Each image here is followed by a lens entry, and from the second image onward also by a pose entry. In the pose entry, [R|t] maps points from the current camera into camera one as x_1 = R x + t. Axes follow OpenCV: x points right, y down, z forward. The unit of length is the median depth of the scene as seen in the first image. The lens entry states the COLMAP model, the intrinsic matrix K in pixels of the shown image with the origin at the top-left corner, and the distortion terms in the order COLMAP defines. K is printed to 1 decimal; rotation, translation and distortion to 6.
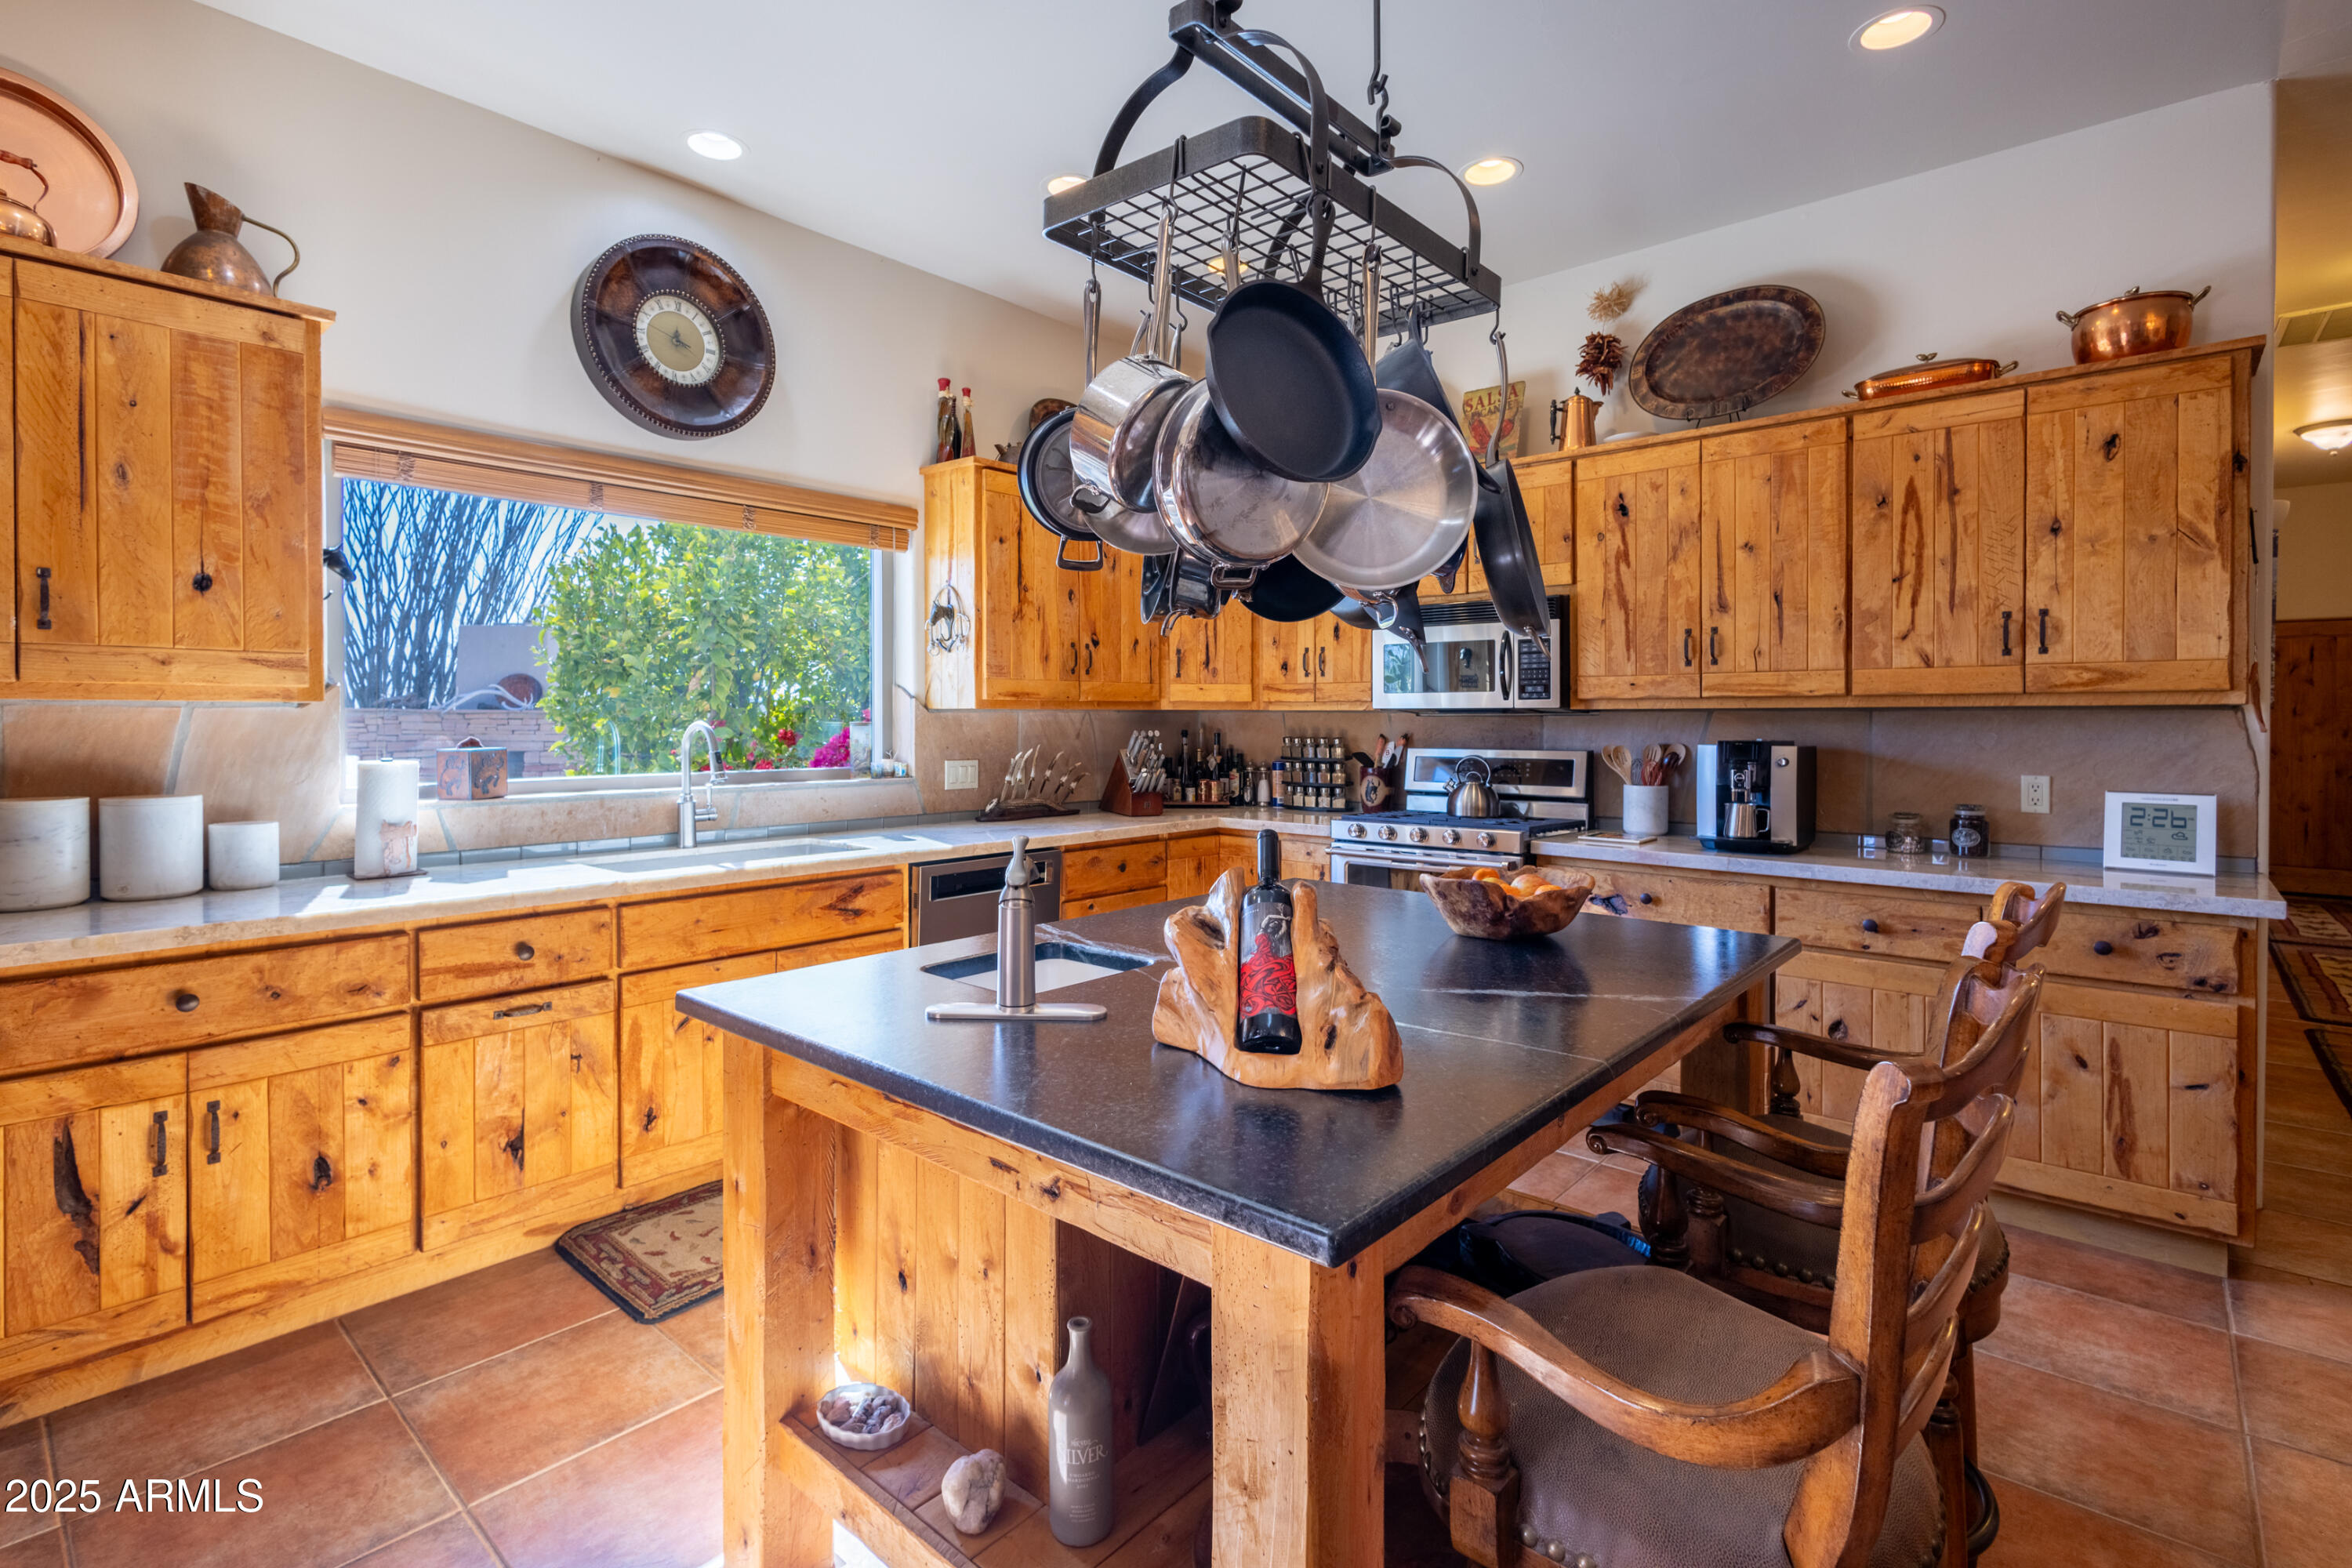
lens RADIAL K [[1079.0, 0, 1169.4], [0, 1079.0, 737.1], [0, 0, 1]] dist [0.001419, 0.000327]
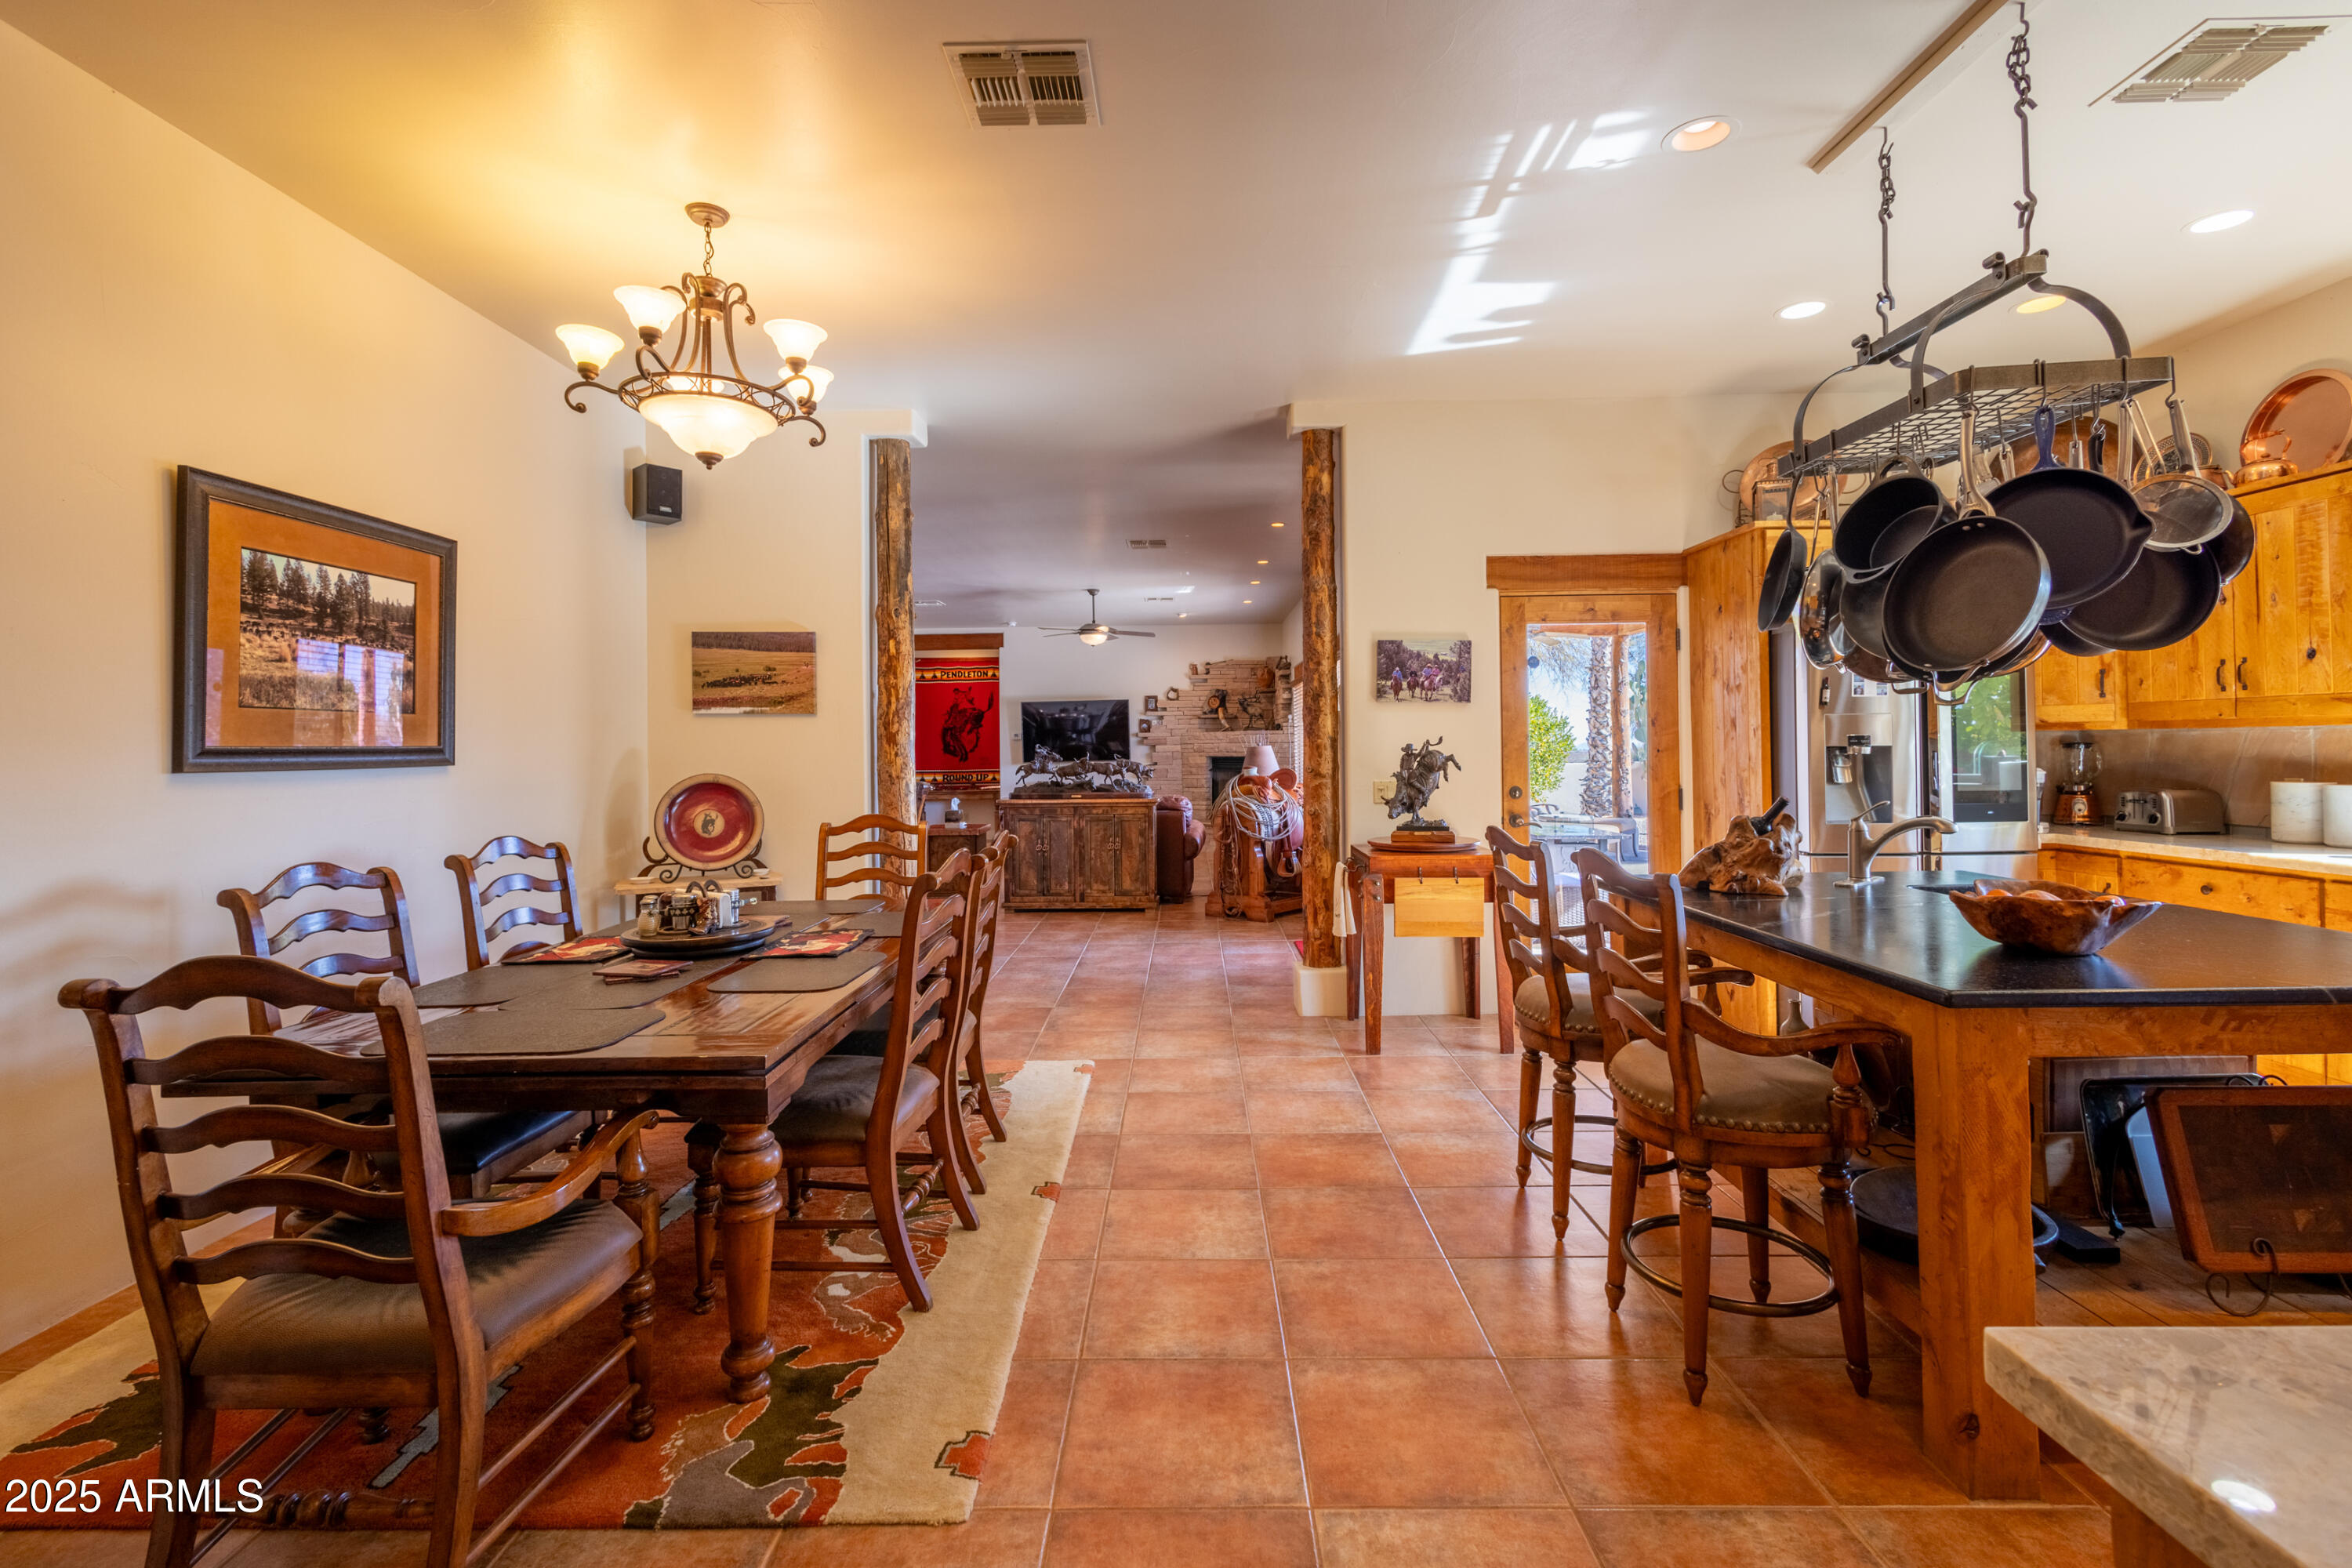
lens RADIAL K [[1079.0, 0, 1169.4], [0, 1079.0, 737.1], [0, 0, 1]] dist [0.001419, 0.000327]
pose [[-0.760703, -0.003165, -0.649092, 1.500707], [-0.001369, 0.999994, -0.003271, -0.009318], [0.649098, -0.001600, -0.760703, 1.134163]]
